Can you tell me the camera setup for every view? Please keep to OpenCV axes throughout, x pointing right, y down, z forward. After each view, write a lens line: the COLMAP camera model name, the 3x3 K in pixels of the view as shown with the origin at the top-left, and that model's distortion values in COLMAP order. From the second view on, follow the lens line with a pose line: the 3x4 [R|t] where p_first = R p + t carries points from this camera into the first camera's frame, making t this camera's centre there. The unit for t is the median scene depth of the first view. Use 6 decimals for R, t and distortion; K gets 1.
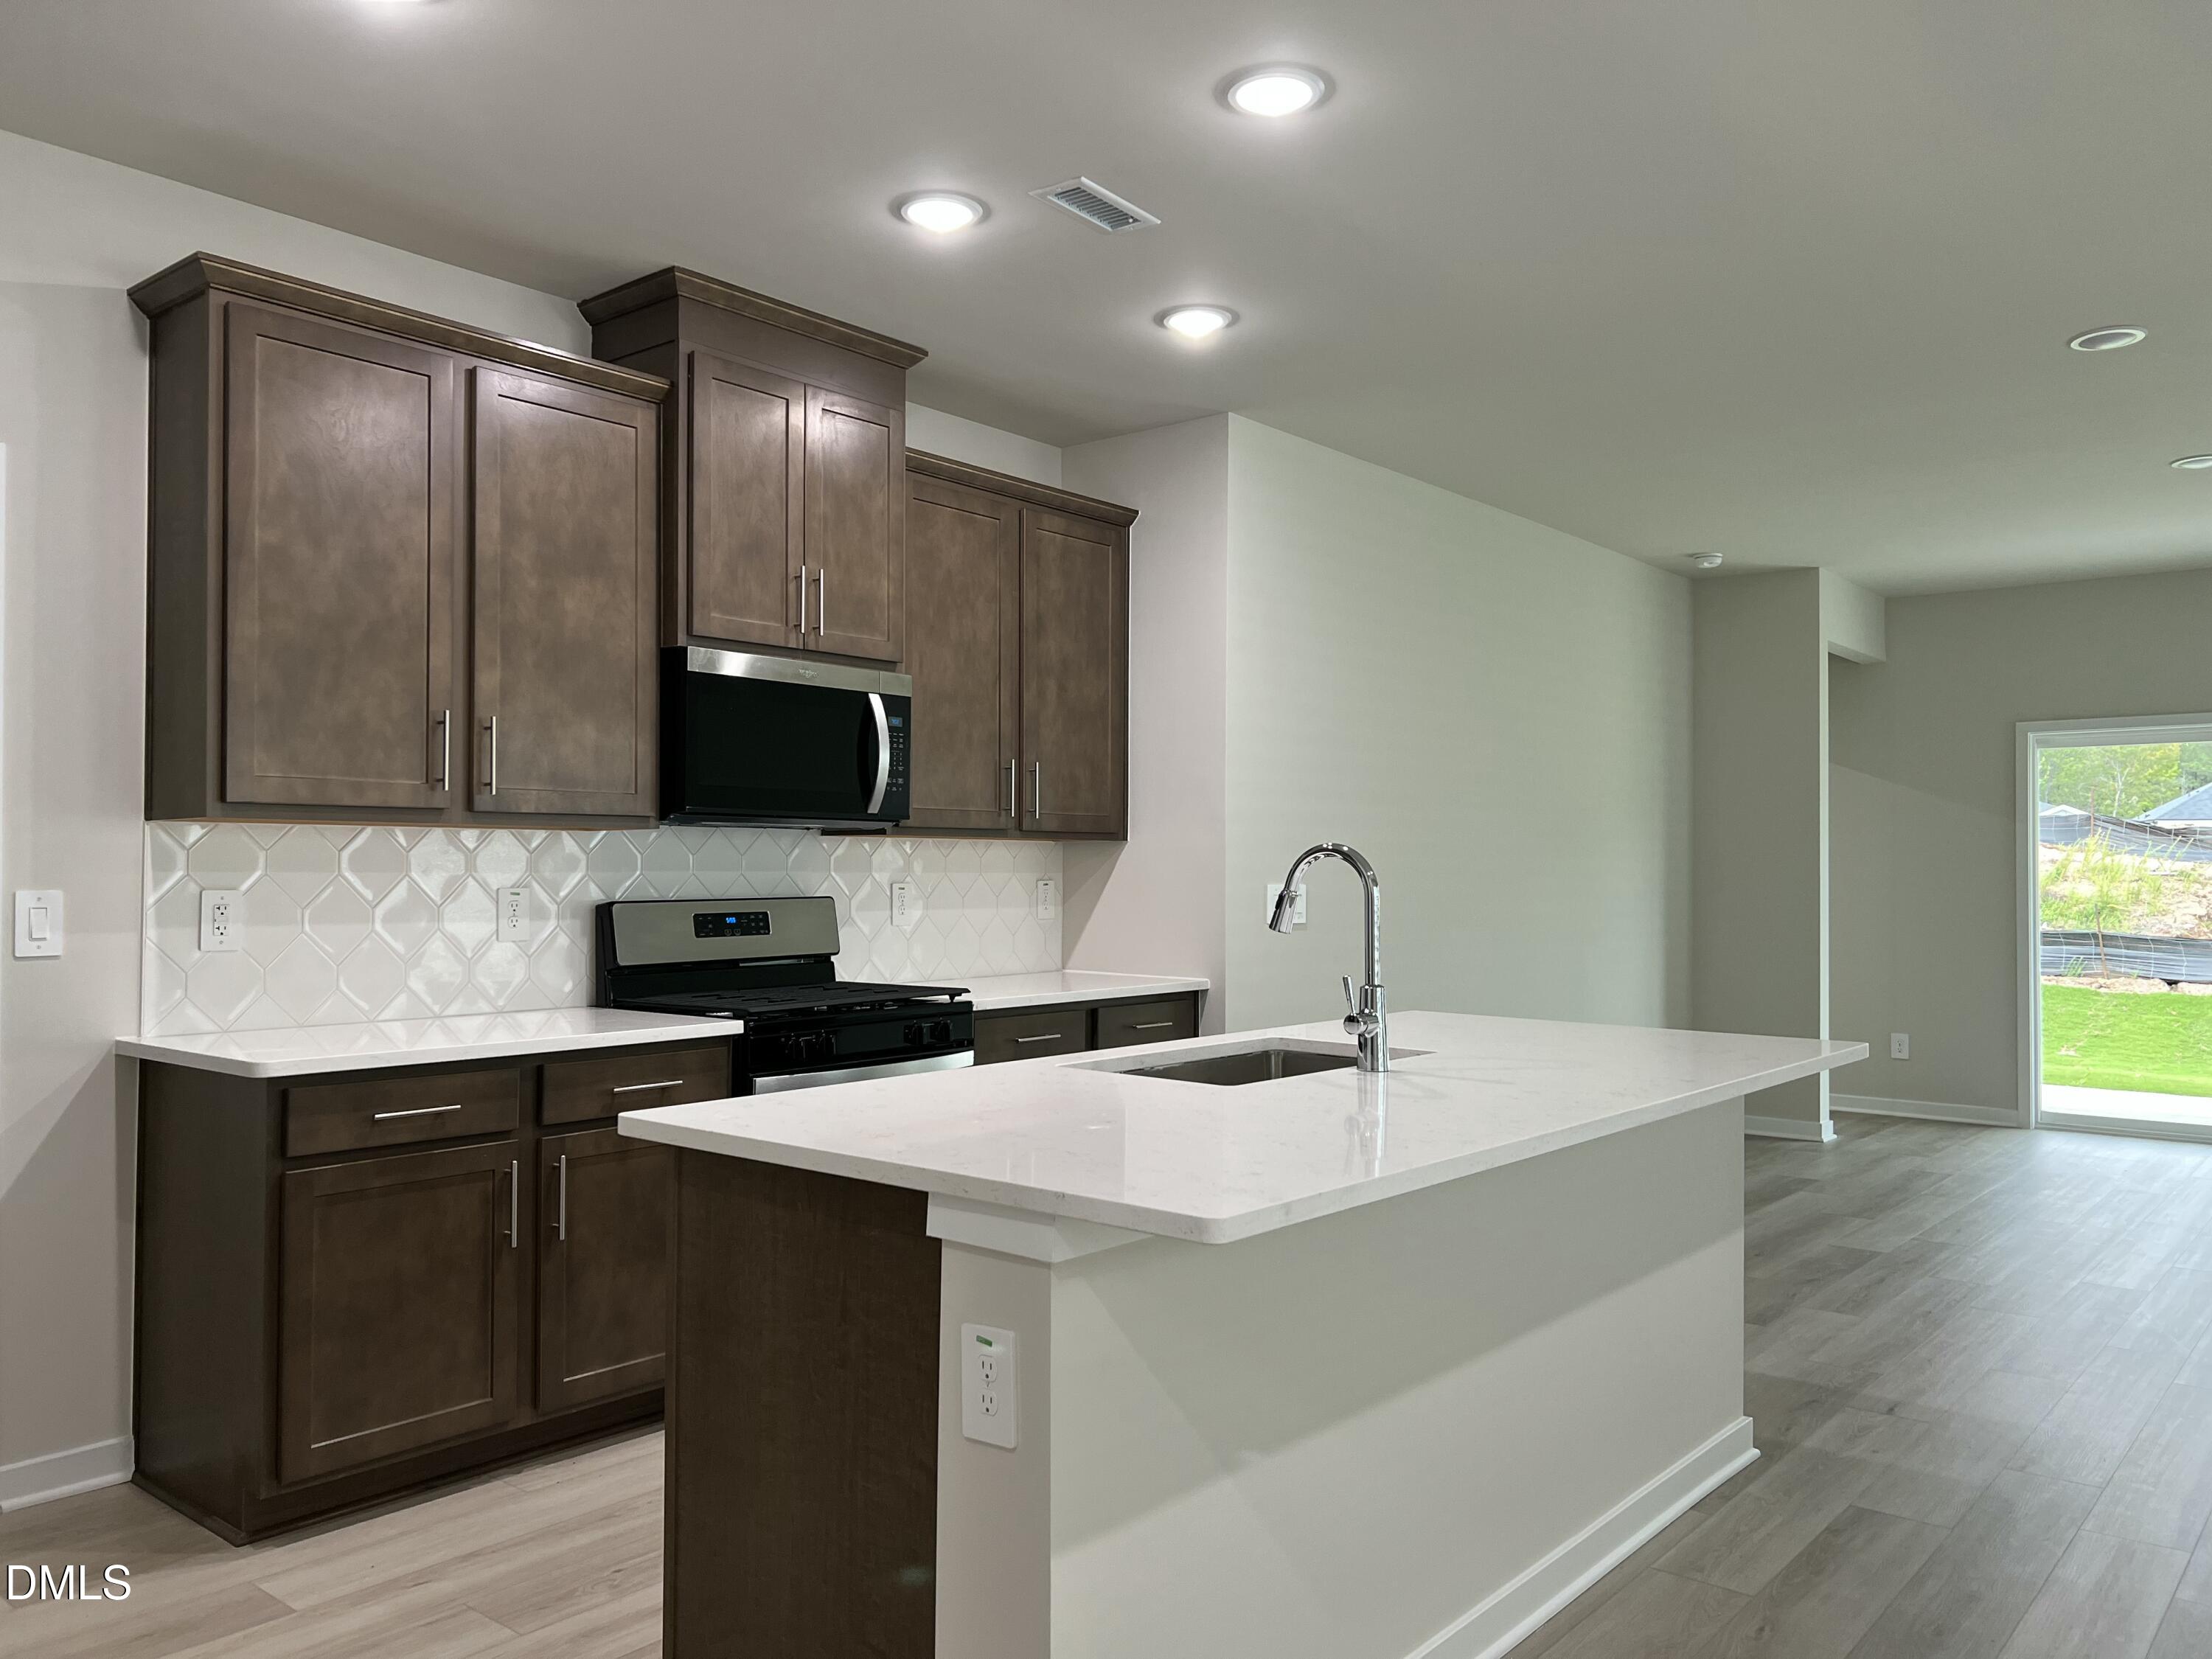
lens RADIAL K [[1613.2, 0, 1116.5], [0, 1613.2, 856.4], [0, 0, 1]] dist [0.084782, -0.093878]
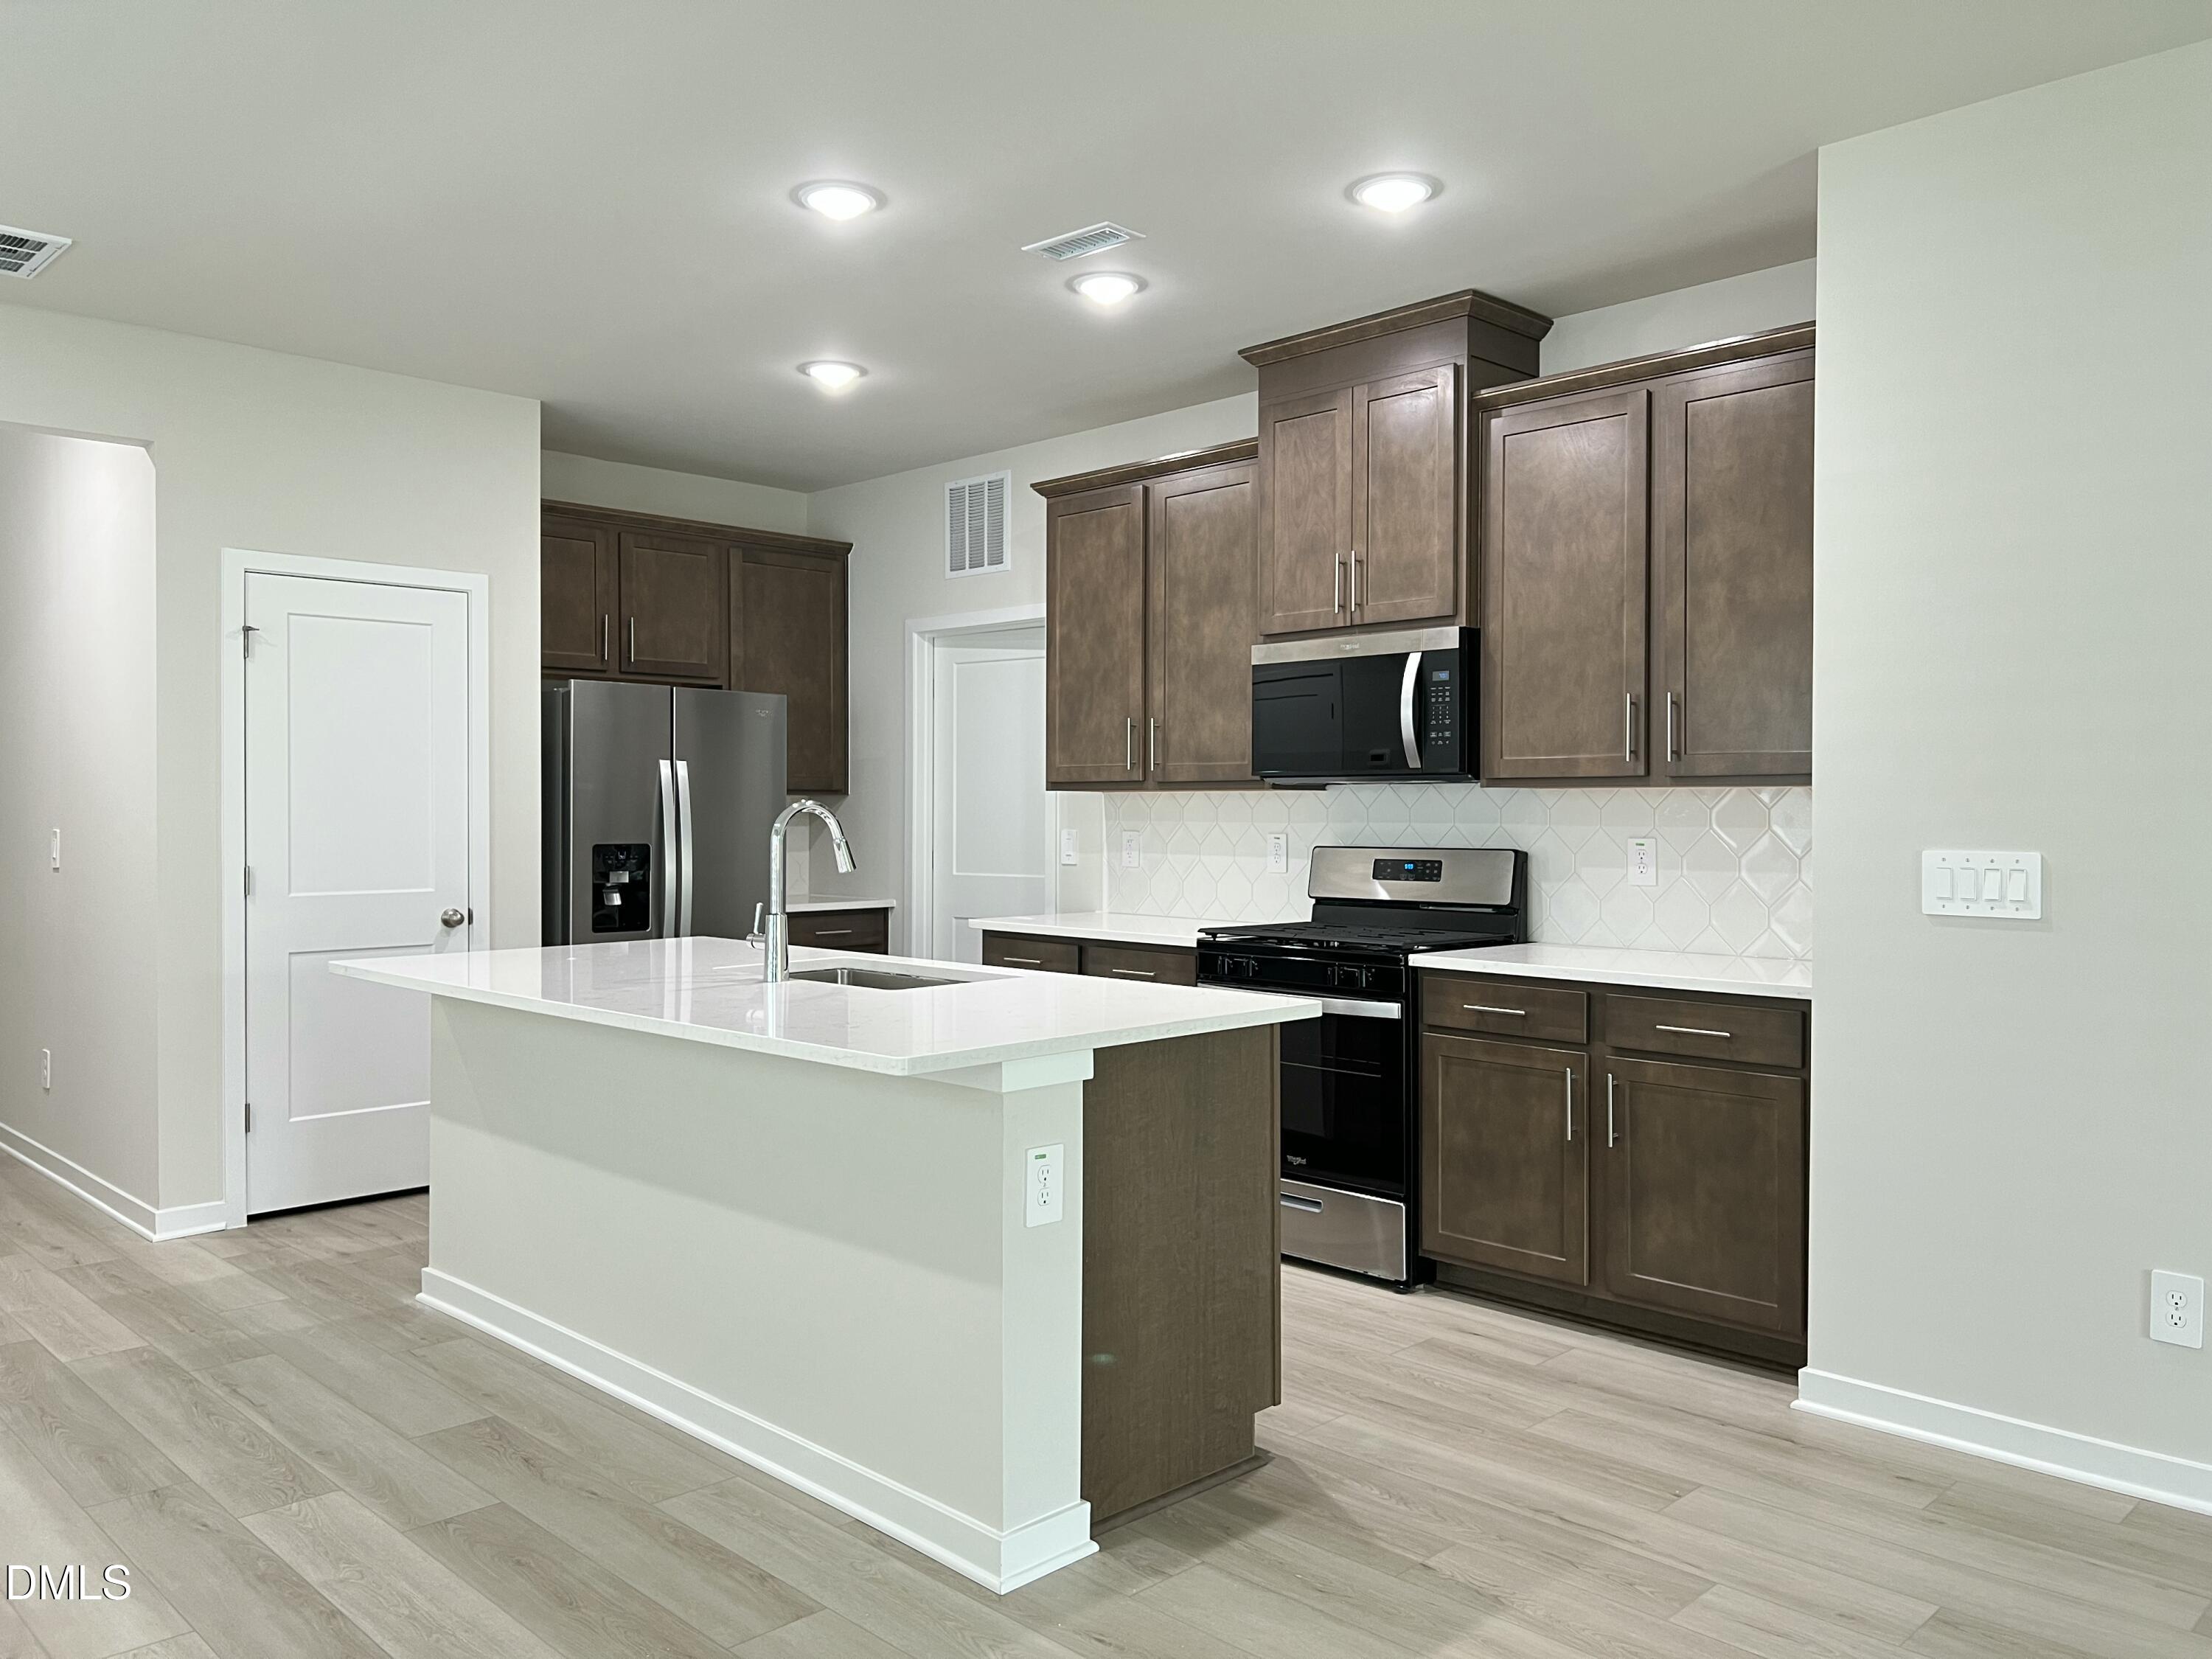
lens RADIAL K [[1613.2, 0, 1116.5], [0, 1613.2, 856.4], [0, 0, 1]] dist [0.084782, -0.093878]
pose [[-0.076583, 0.022287, -0.996814, 0.976081], [0.003689, 0.999750, 0.022070, 0.007387], [0.997056, -0.001987, -0.076646, 0.957035]]
